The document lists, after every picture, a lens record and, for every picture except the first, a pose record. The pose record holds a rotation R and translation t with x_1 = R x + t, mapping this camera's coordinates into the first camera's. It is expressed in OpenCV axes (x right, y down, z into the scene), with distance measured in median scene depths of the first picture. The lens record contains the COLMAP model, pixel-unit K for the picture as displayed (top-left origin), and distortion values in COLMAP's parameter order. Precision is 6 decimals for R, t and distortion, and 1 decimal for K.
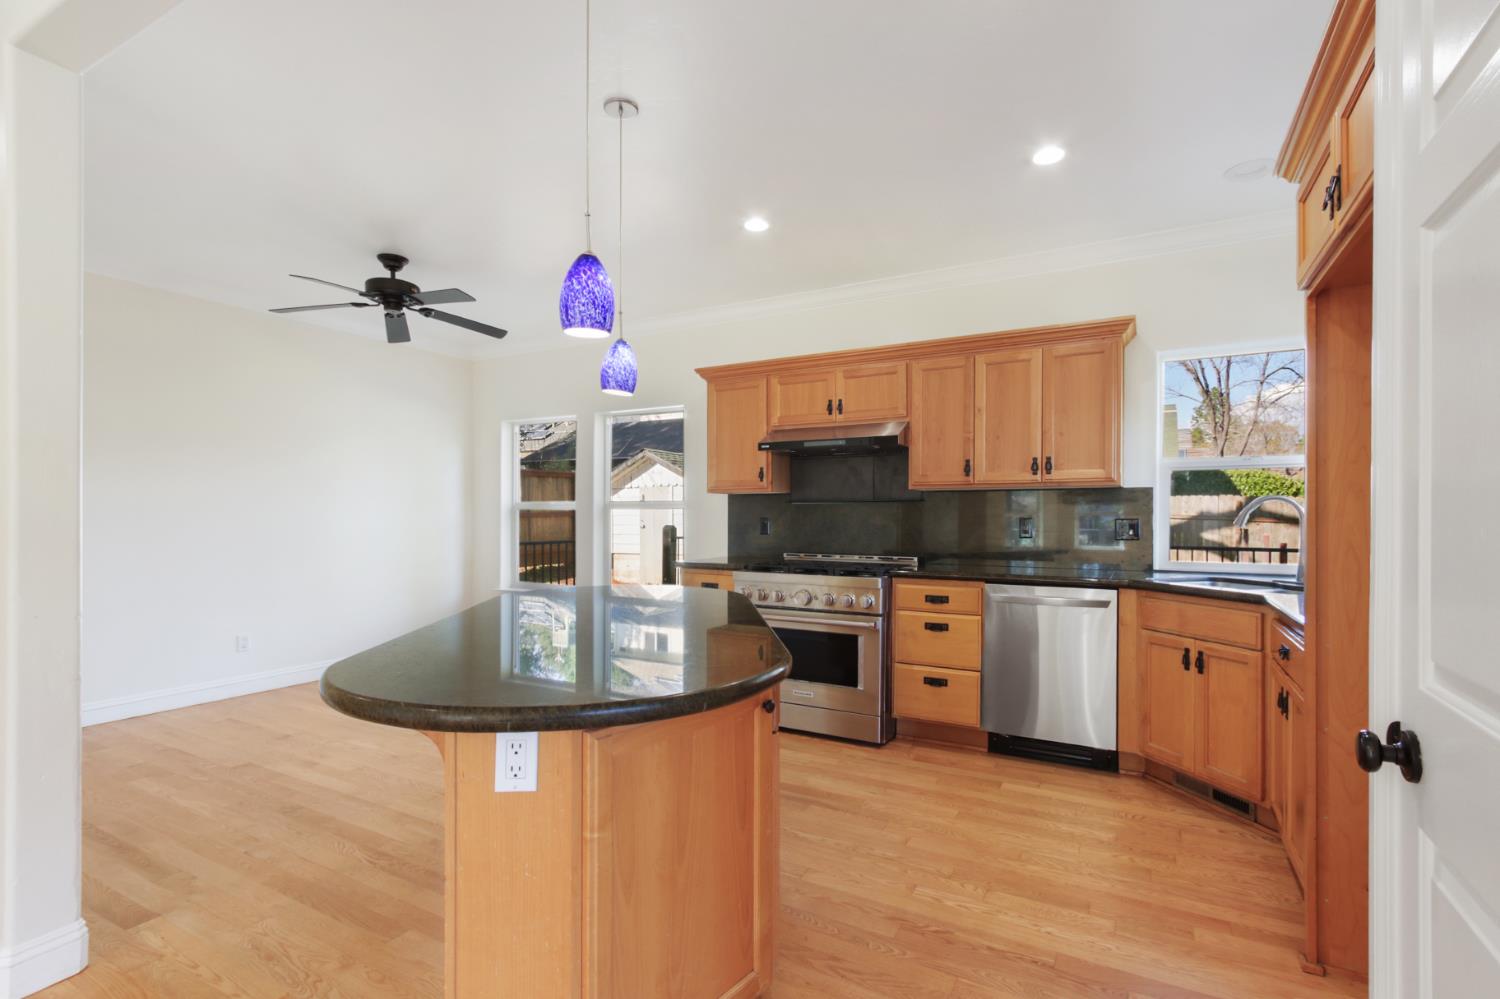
lens RADIAL K [[697.1, 0, 753.4], [0, 697.1, 516.9], [0, 0, 1]] dist [0.001242, 0.003456]
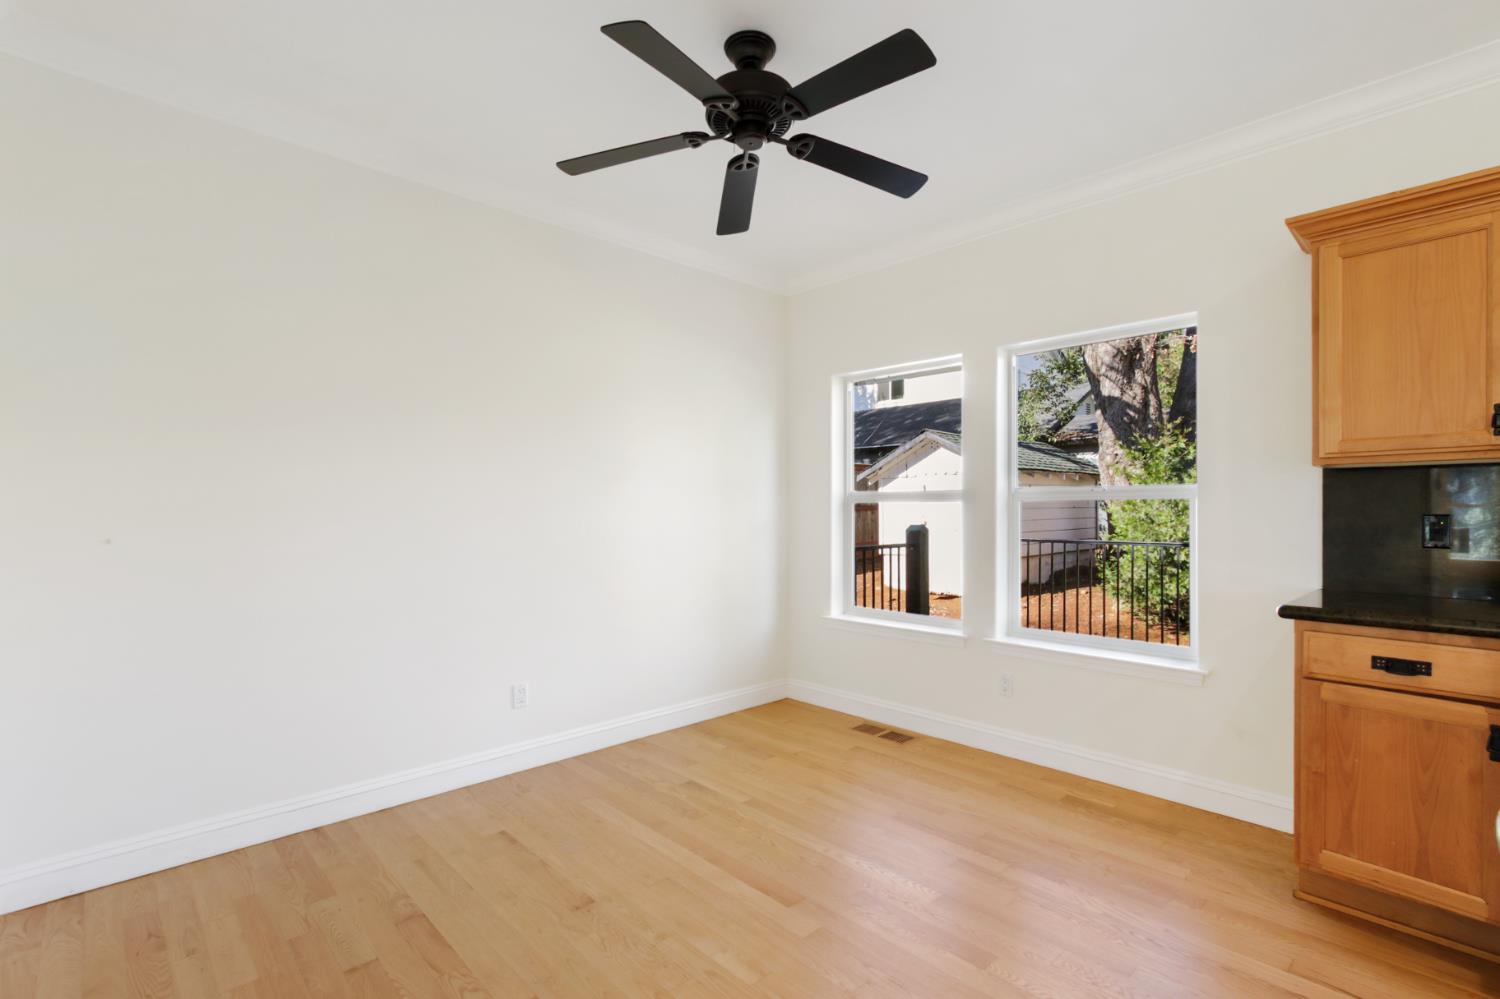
lens RADIAL K [[697.1, 0, 755.1], [0, 697.1, 507.5], [0, 0, 1]] dist [0.001242, 0.003456]
pose [[0.955229, -0.002265, -0.295858, -0.378050], [0.000884, 0.999988, -0.004802, -0.002269], [0.295865, 0.004325, 0.955220, 0.507872]]
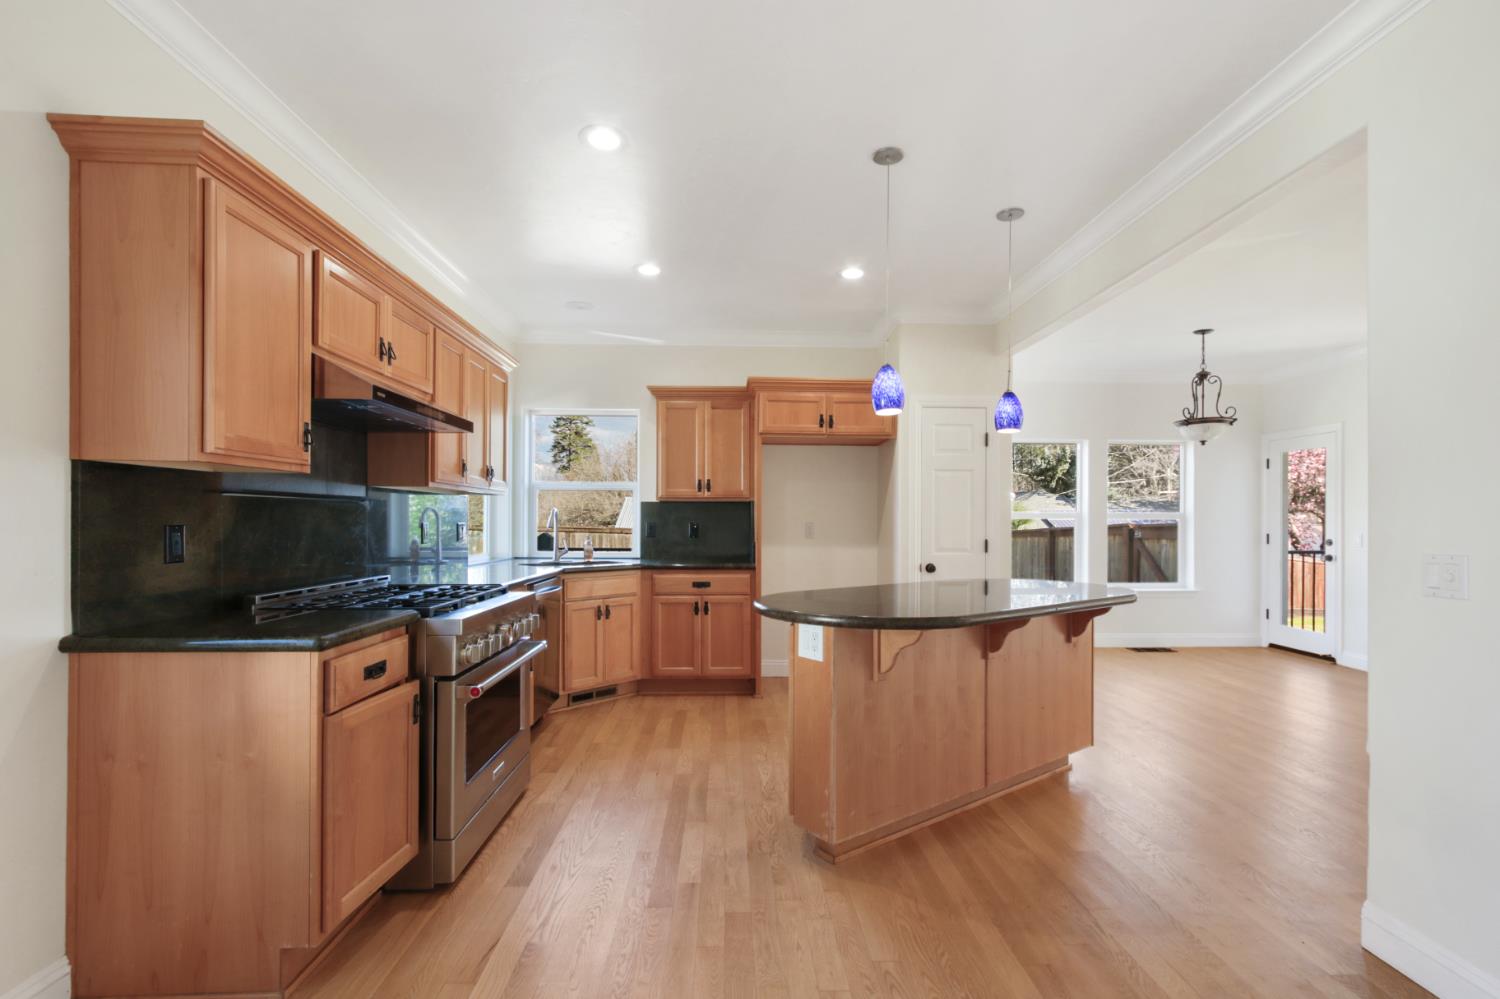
lens RADIAL K [[697.1, 0, 752.6], [0, 697.1, 515.3], [0, 0, 1]] dist [0.001242, 0.003456]
pose [[-0.525180, 0.002701, 0.850987, -0.691133], [-0.003924, 0.999977, -0.005595, -0.005029], [-0.850982, -0.006278, -0.525157, 1.191749]]
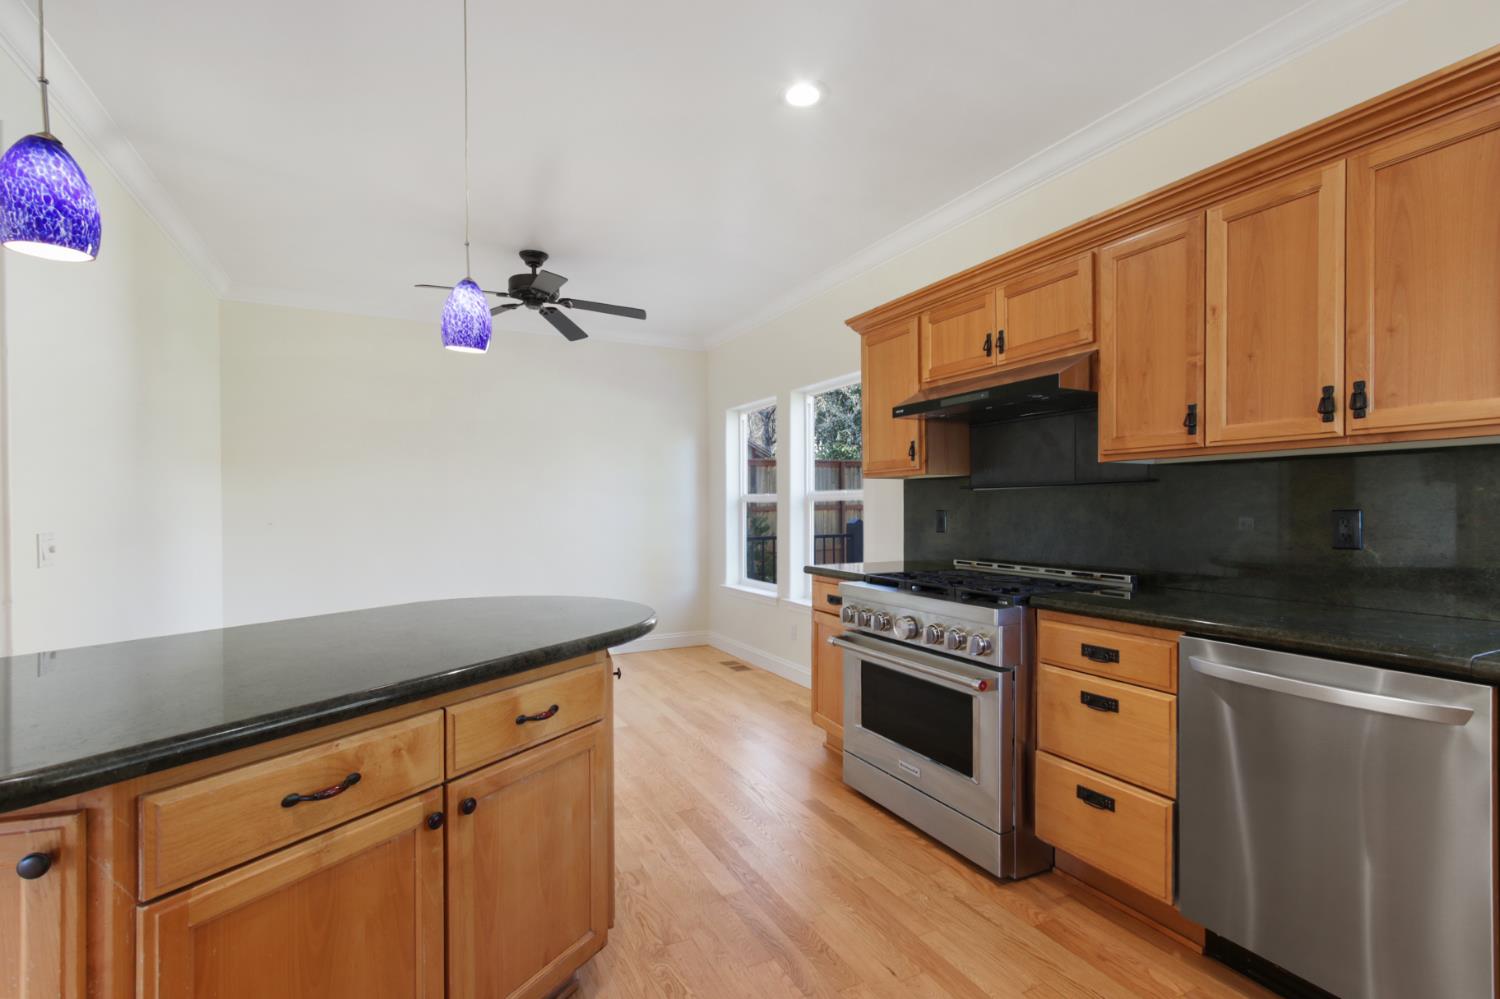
lens RADIAL K [[697.1, 0, 756.0], [0, 697.1, 512.7], [0, 0, 1]] dist [0.001242, 0.003456]
pose [[0.833464, -0.001076, -0.552572, 0.334643], [0.004680, 0.999976, 0.005112, -0.000862], [0.552554, -0.006846, 0.833449, 0.362470]]
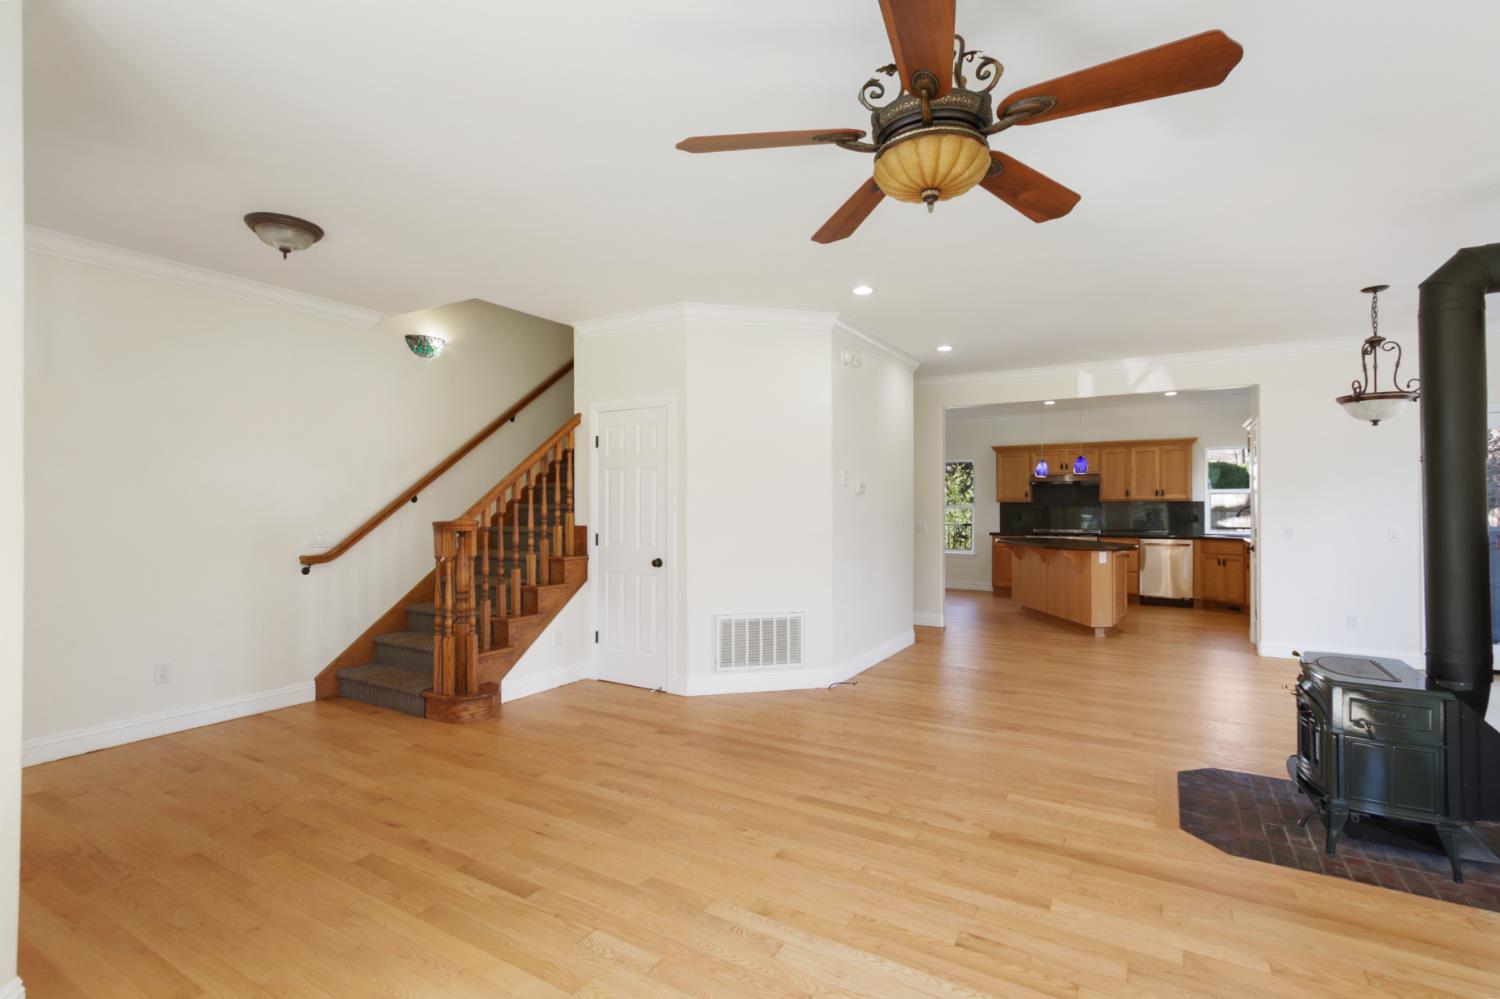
lens RADIAL K [[697.1, 0, 737.5], [0, 697.1, 501.8], [0, 0, 1]] dist [0.001242, 0.003456]
pose [[0.998731, -0.003334, -0.050259, -0.987875], [0.002794, 0.999938, -0.010806, -0.017516], [0.050292, 0.010652, 0.998678, -1.605272]]
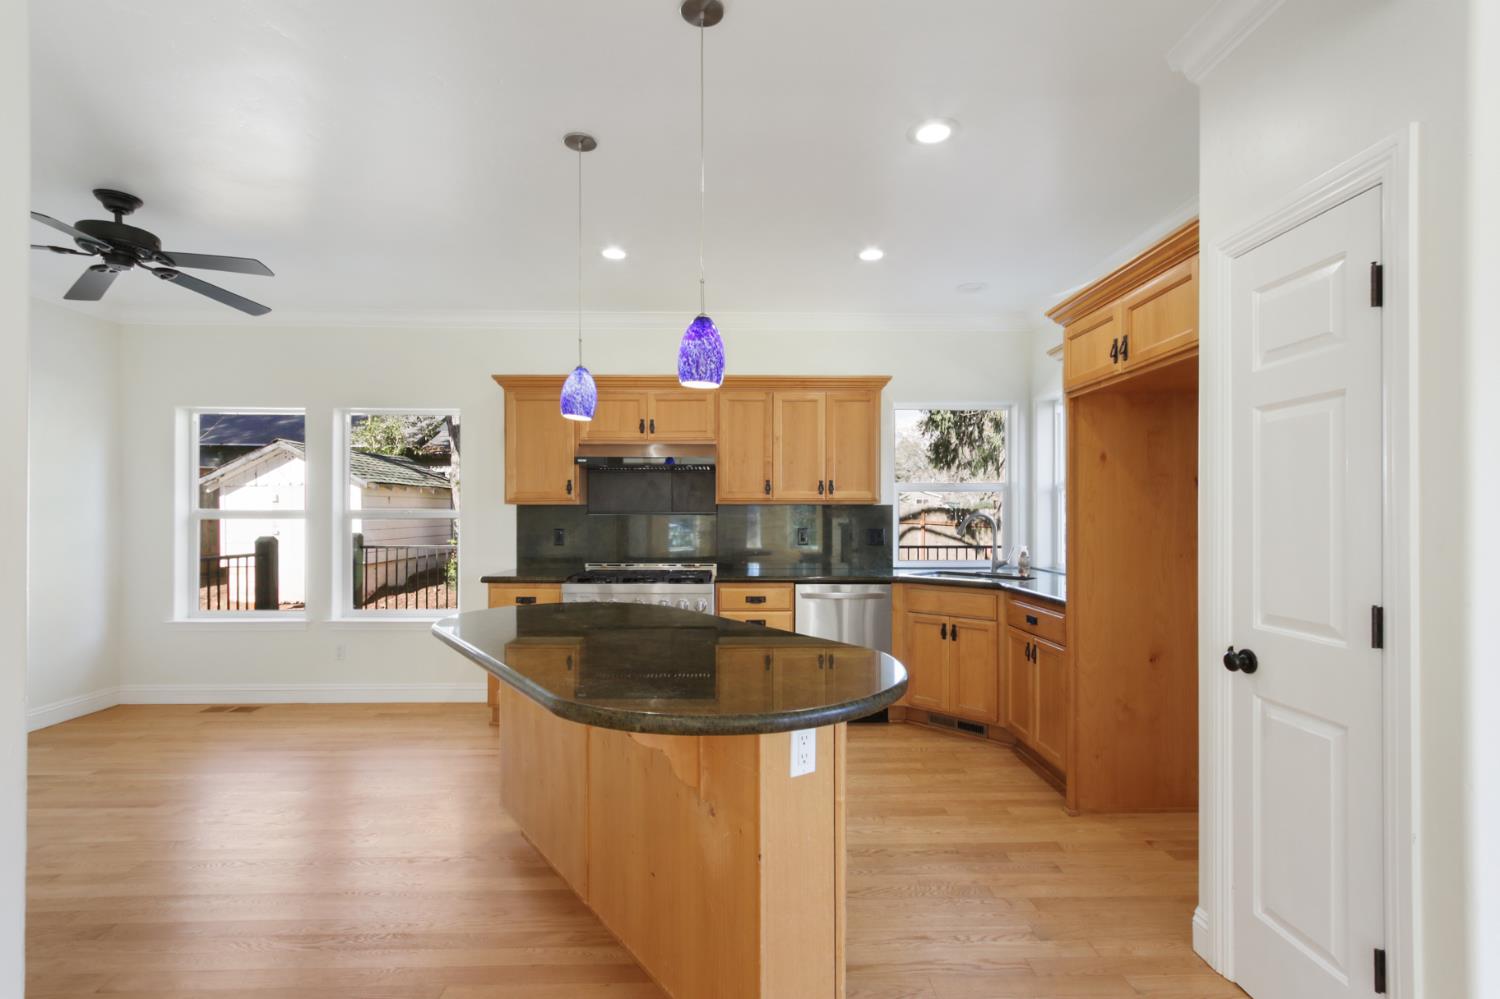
lens RADIAL K [[697.1, 0, 744.4], [0, 697.1, 514.8], [0, 0, 1]] dist [0.001242, 0.003456]
pose [[0.865617, -0.000382, 0.500706, -0.332361], [0.001245, 0.999998, -0.001389, -0.021938], [-0.500705, 0.001825, 0.865616, -0.008738]]
